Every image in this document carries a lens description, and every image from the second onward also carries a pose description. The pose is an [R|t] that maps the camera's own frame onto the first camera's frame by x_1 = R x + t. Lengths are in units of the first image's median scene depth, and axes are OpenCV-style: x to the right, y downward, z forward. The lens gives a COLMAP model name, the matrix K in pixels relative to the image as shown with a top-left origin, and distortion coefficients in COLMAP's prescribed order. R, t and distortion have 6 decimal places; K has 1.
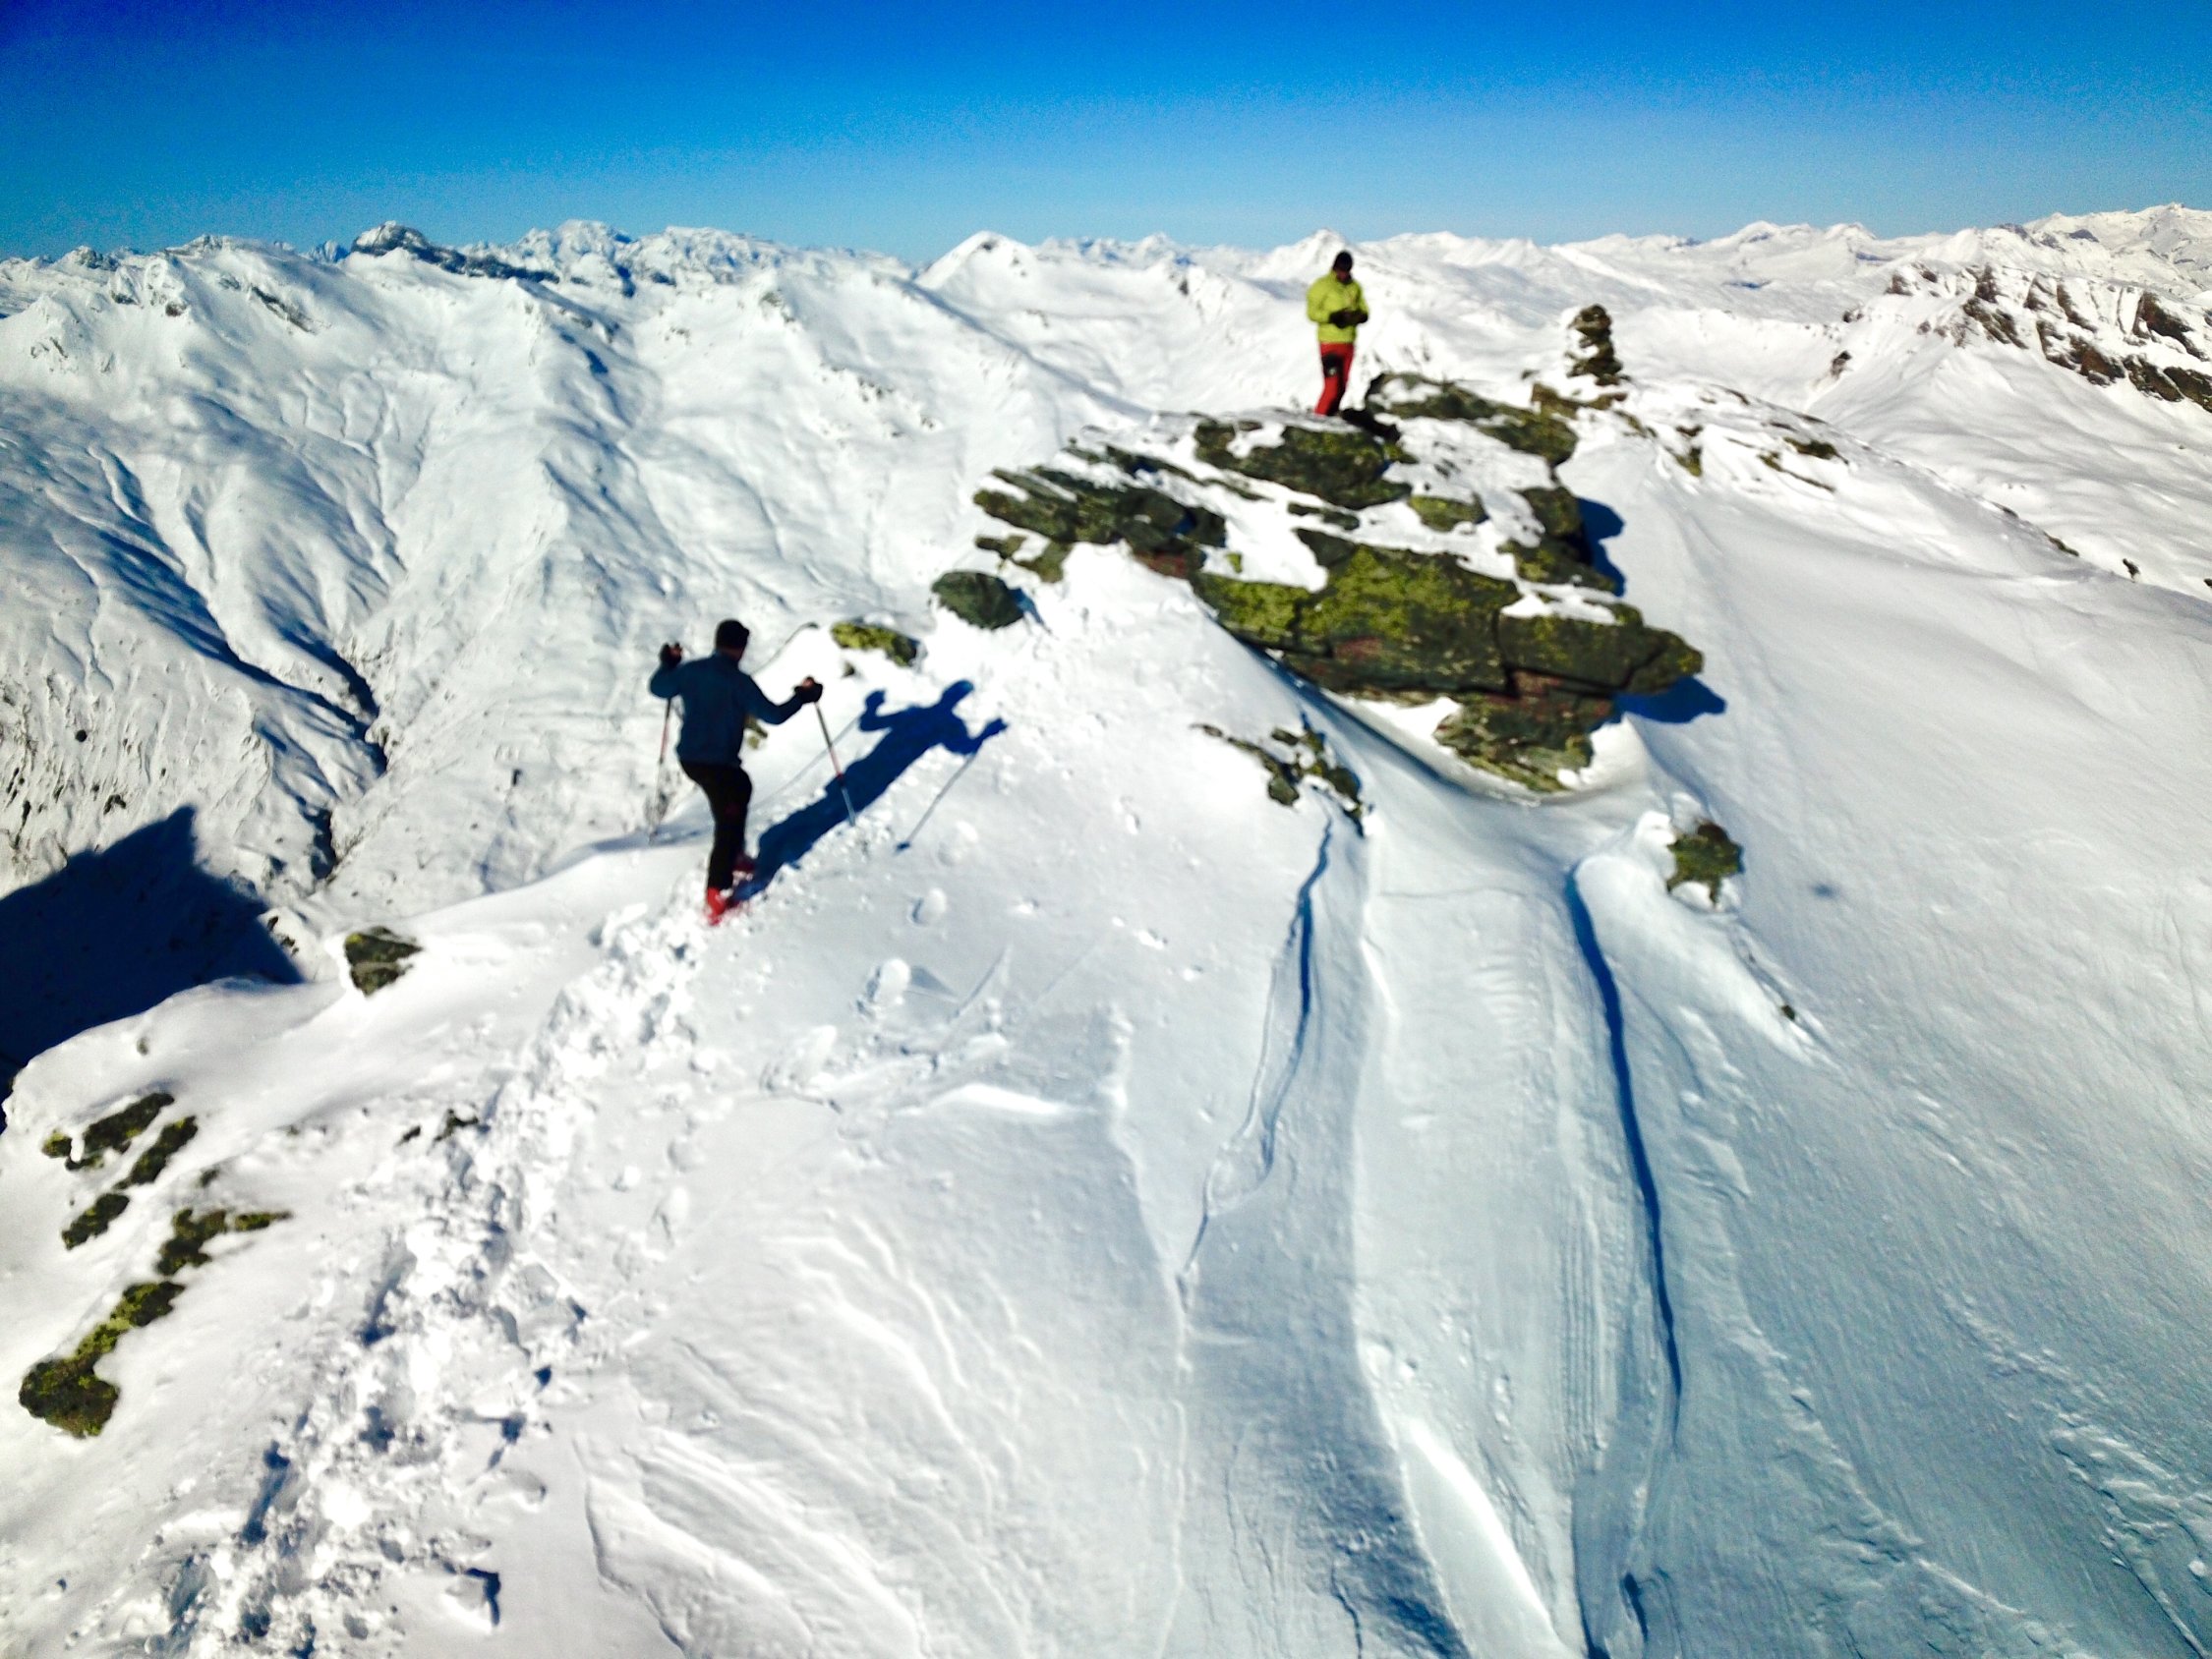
lens RADIAL K [[1630.7, 0, 1103.2], [0, 1630.7, 837.3], [0, 0, 1]] dist [0.043775, -0.001287]
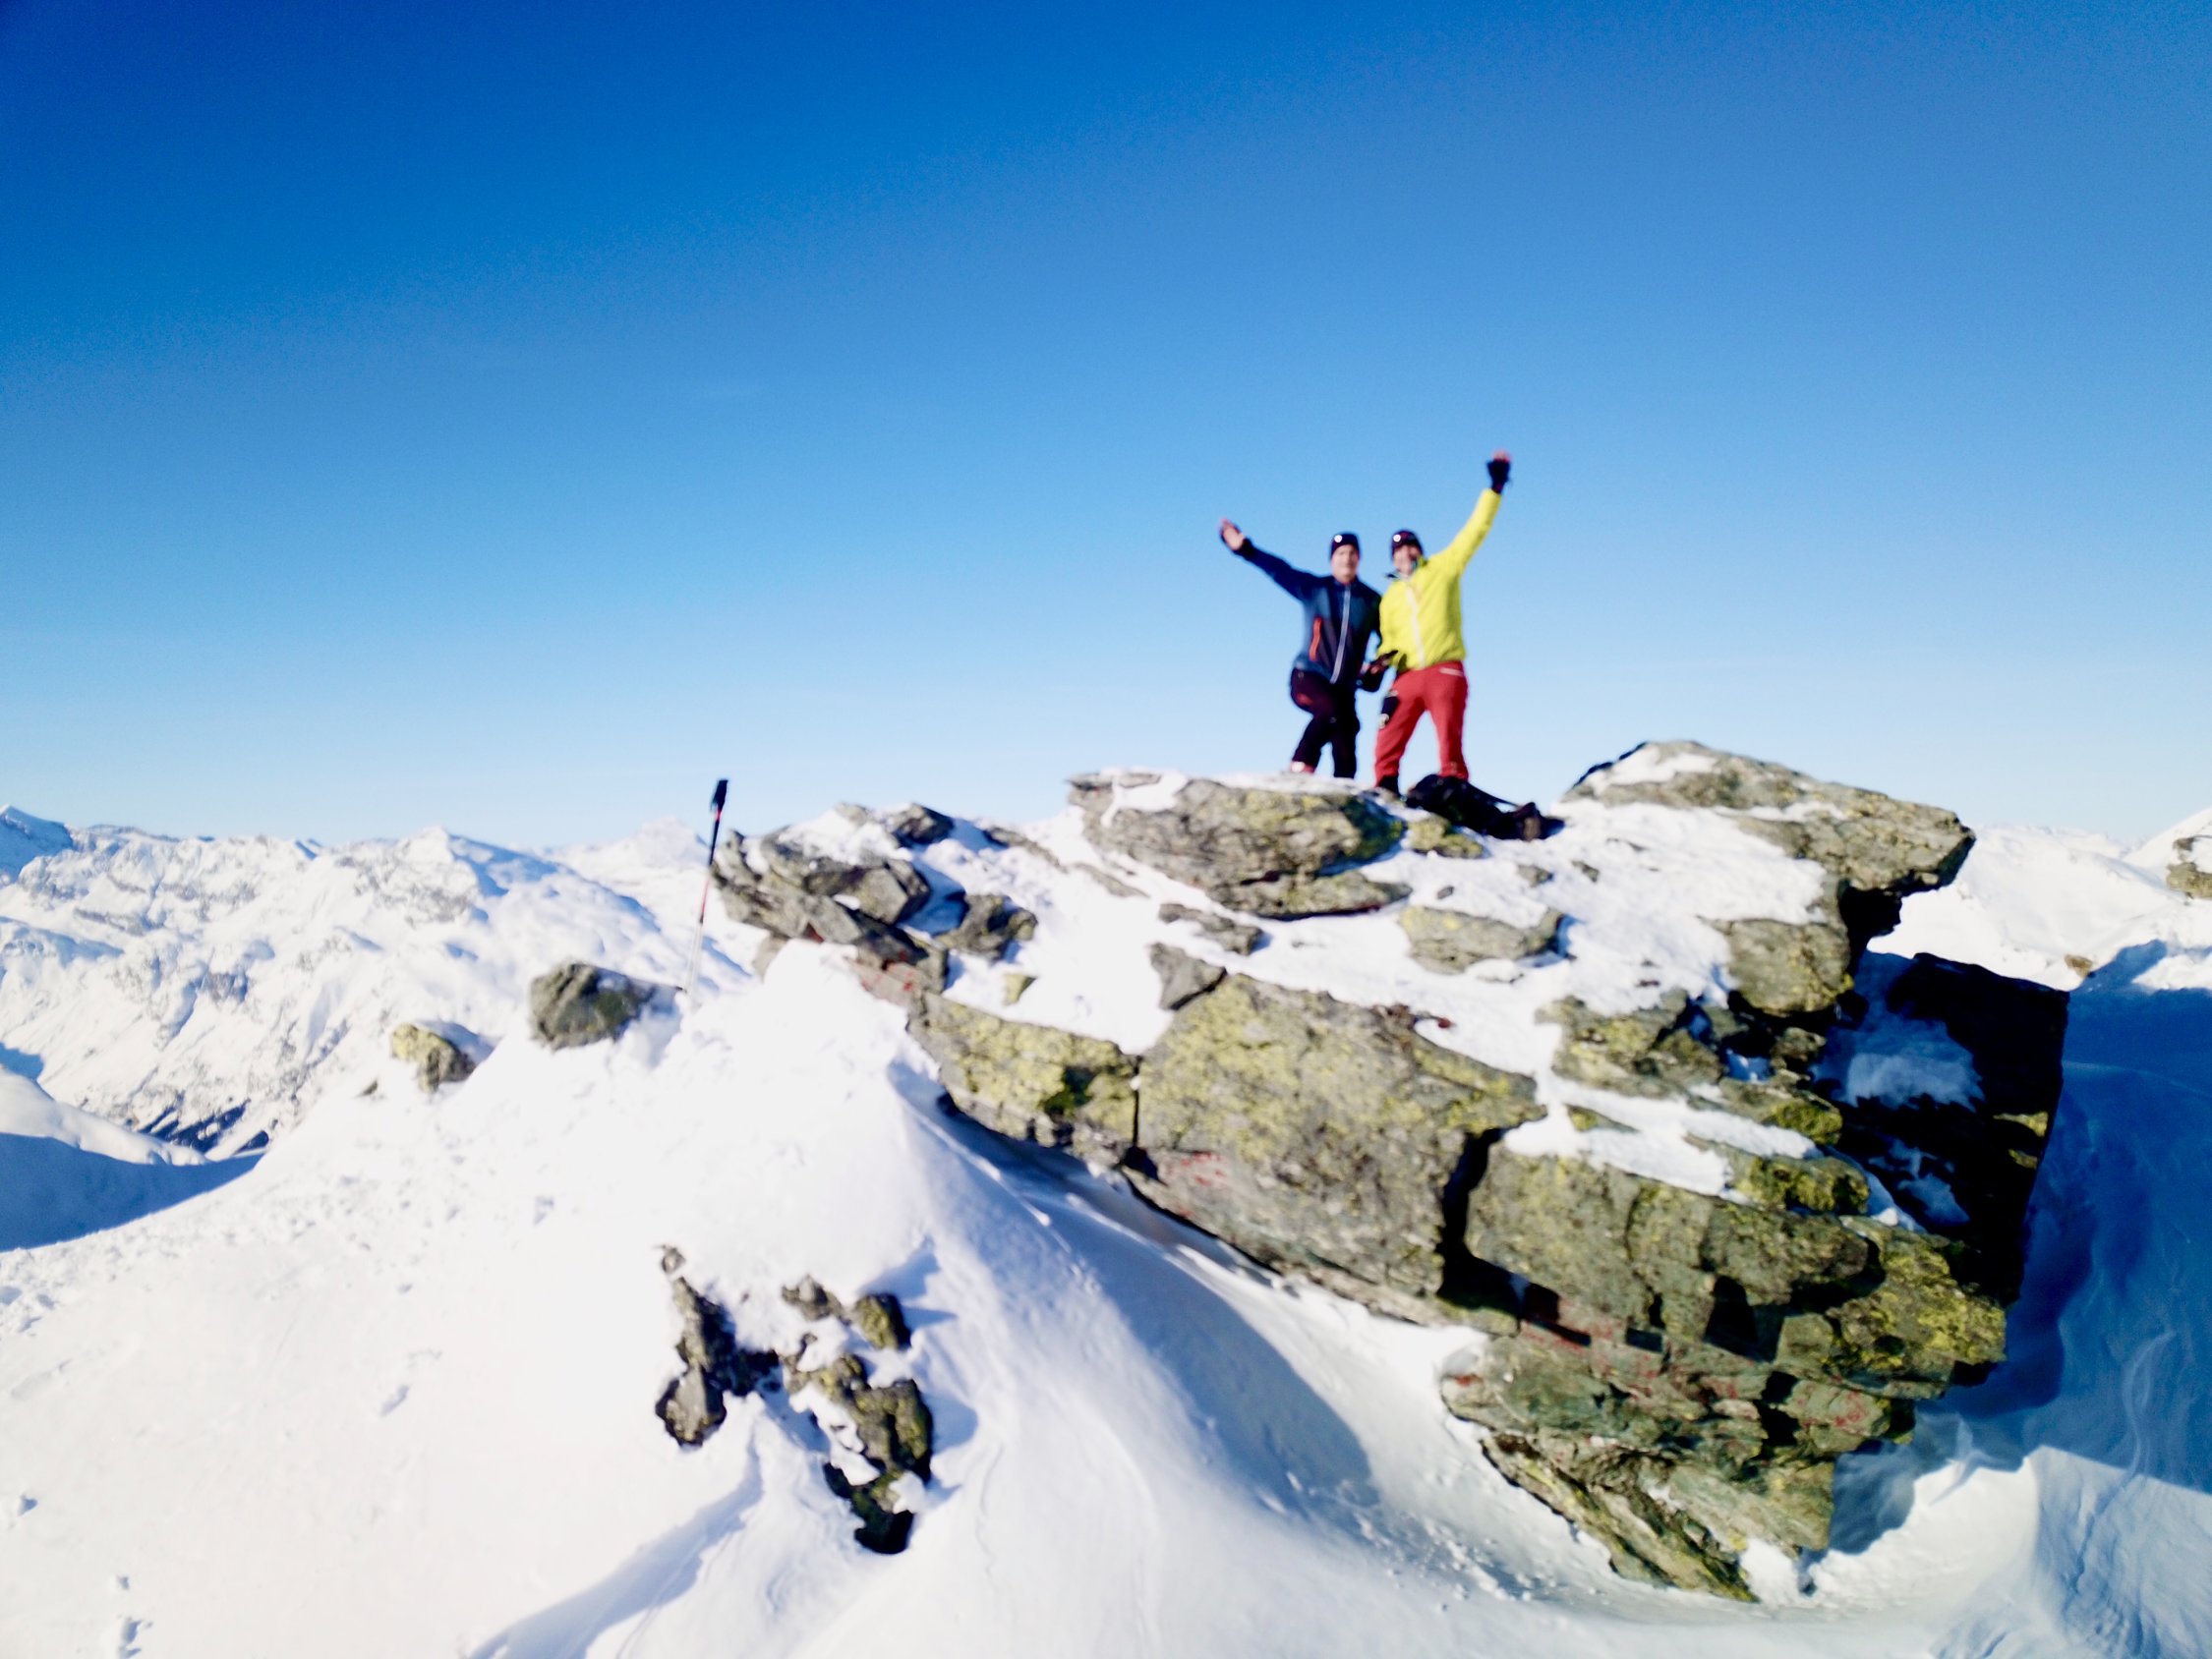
lens RADIAL K [[1630.7, 0, 1108.1], [0, 1630.7, 815.0], [0, 0, 1]] dist [0.043775, -0.001287]
pose [[0.786290, -0.004834, -0.617839, 0.448239], [-0.208665, 0.939139, -0.272906, -0.073260], [0.581556, 0.343504, 0.737427, 0.555340]]
